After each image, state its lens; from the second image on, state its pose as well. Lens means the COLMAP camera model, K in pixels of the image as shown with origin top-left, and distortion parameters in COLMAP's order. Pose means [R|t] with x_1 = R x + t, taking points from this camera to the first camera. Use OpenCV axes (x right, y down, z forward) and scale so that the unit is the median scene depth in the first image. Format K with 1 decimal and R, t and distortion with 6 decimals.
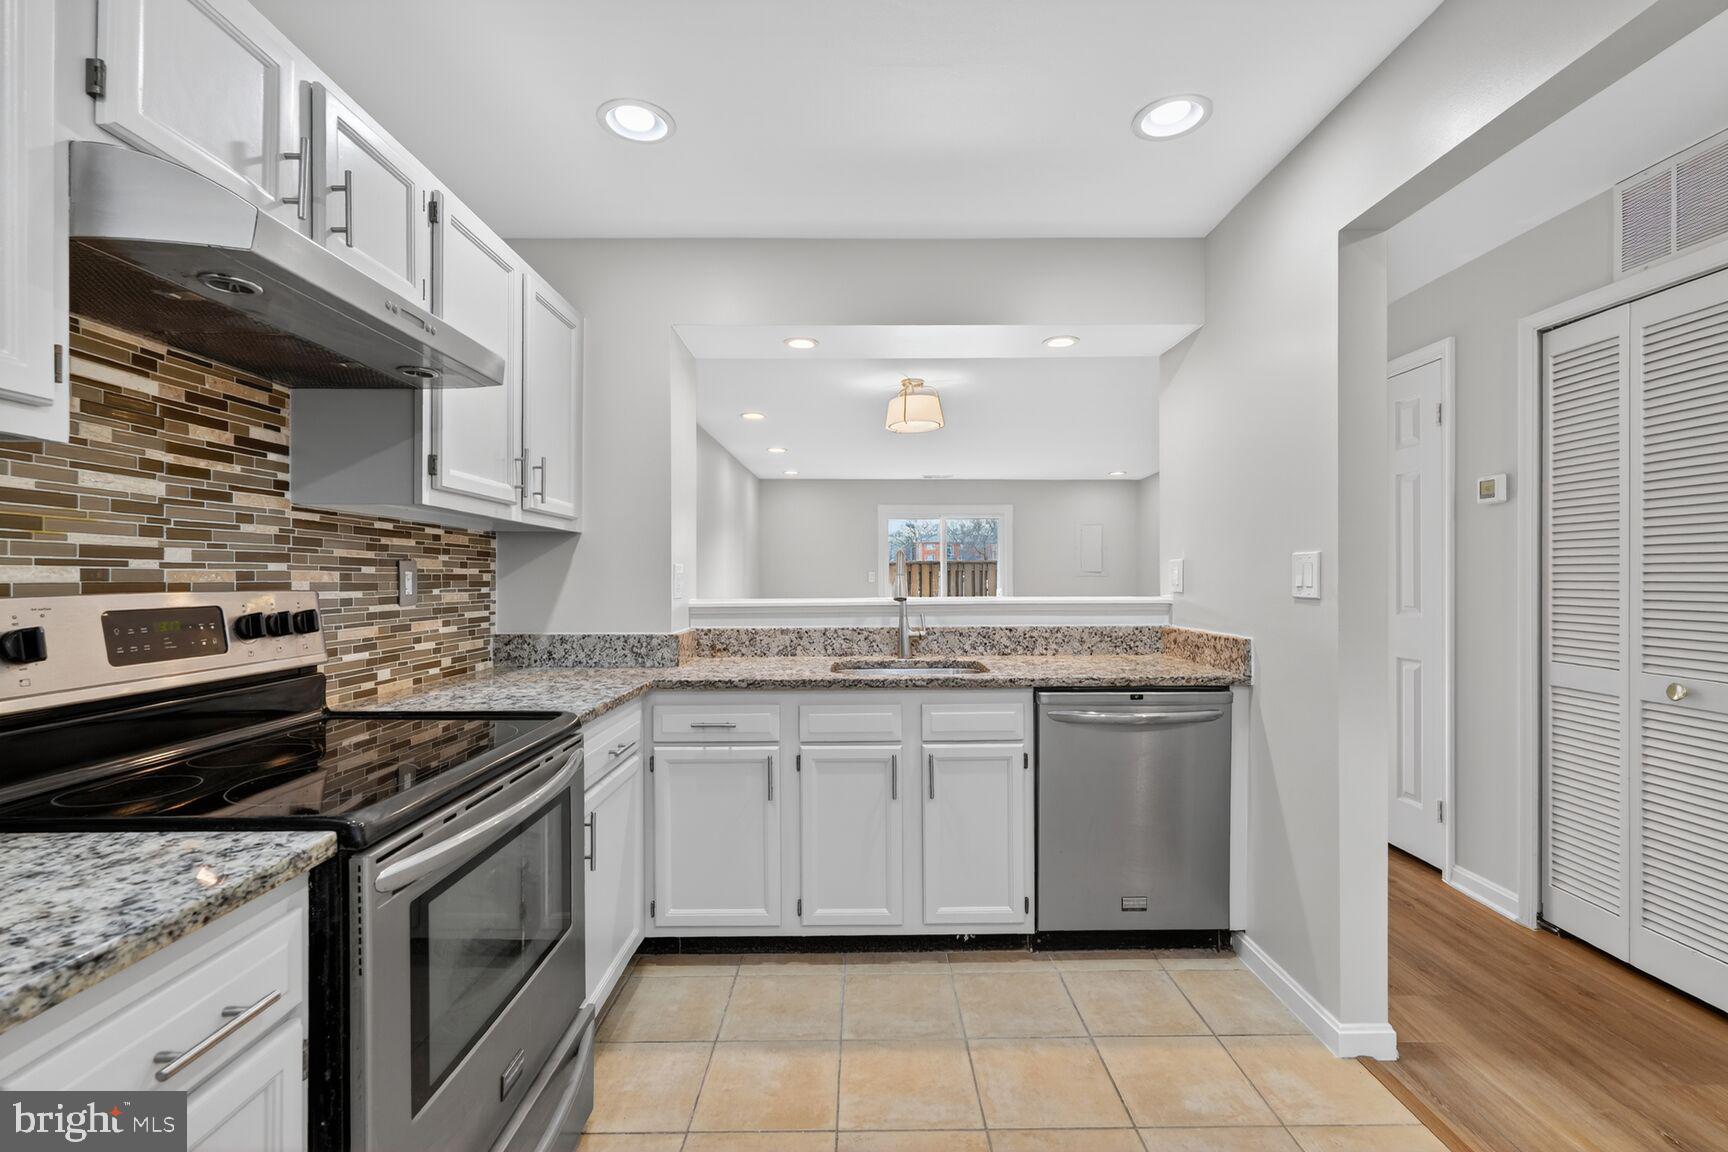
lens RADIAL K [[765.2, 0, 864.0], [0, 765.2, 576.0], [0, 0, 1]] dist [0.003687, -0.000042]
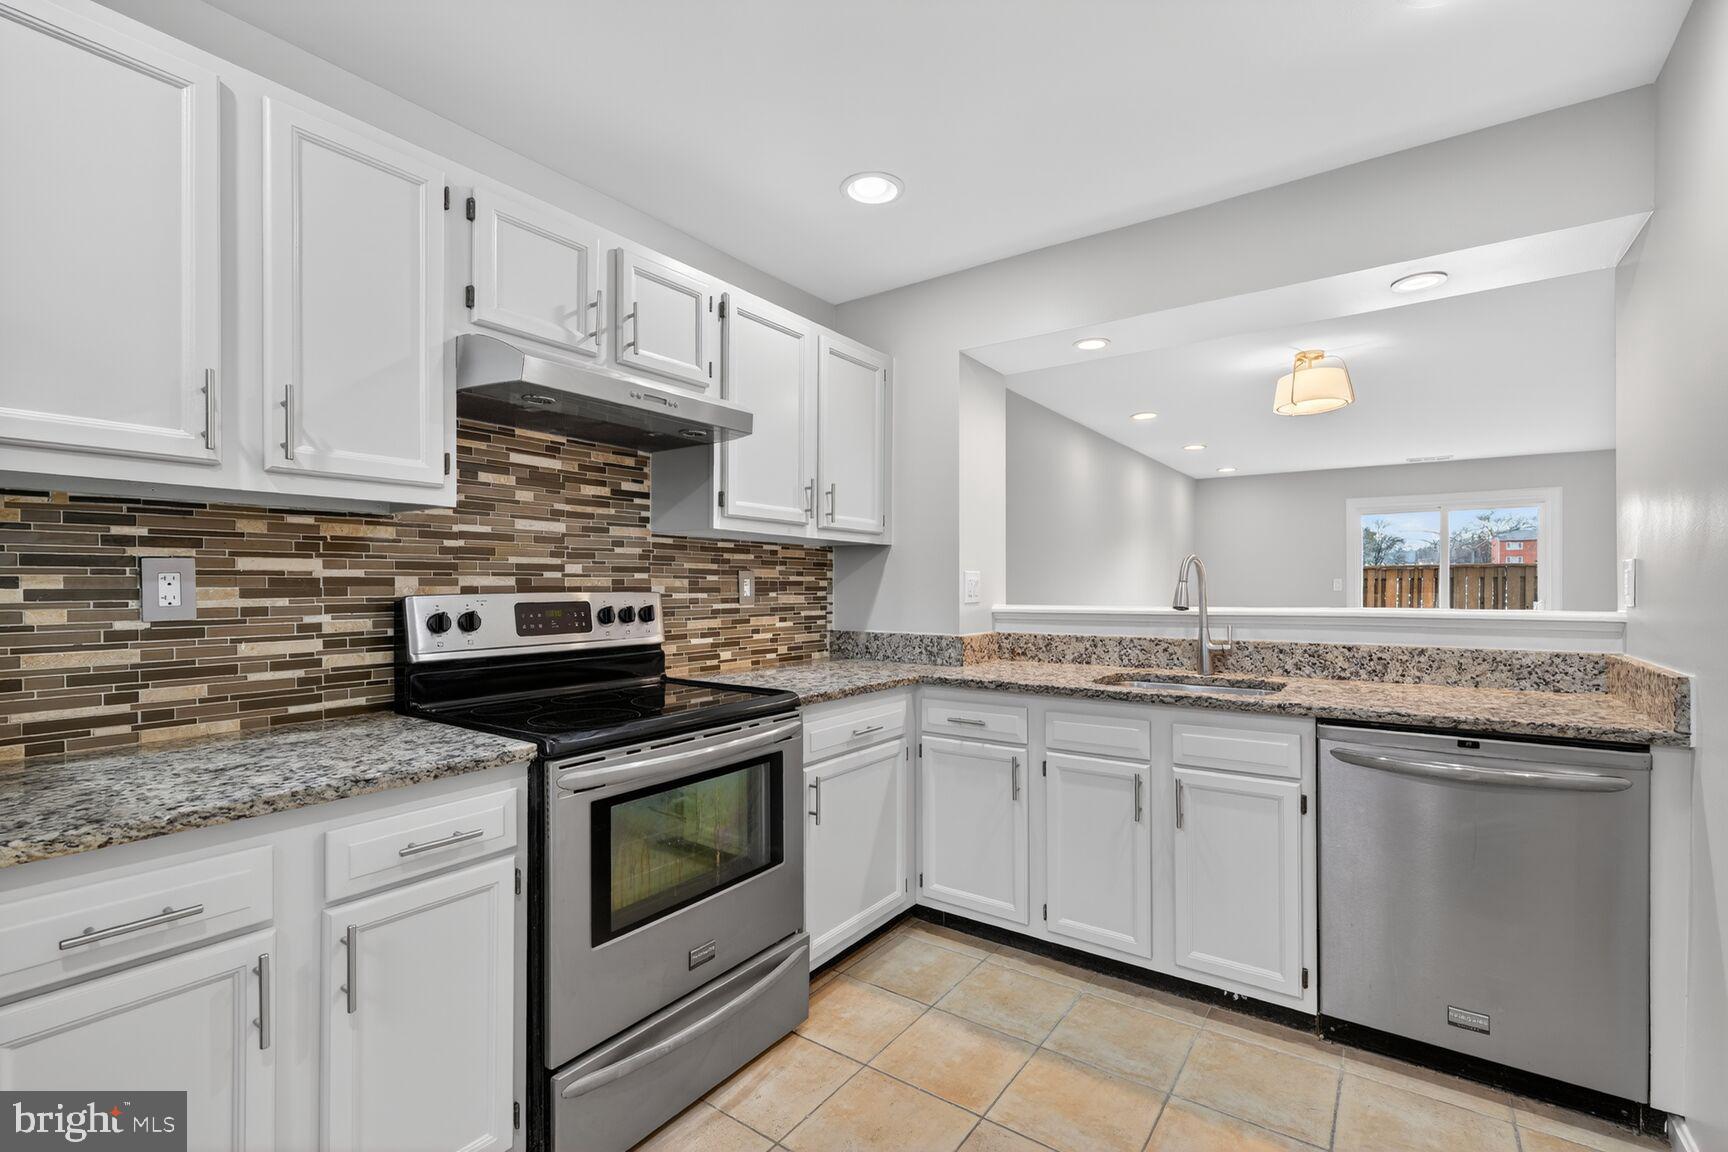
lens RADIAL K [[760.6, 0, 864.7], [0, 760.6, 584.0], [0, 0, 1]] dist [0.000525, -0.000041]
pose [[0.810727, 0.001188, -0.585423, 0.322386], [-0.000612, 0.999999, 0.001180, 0.001192], [0.585424, -0.000598, 0.810727, 0.054021]]
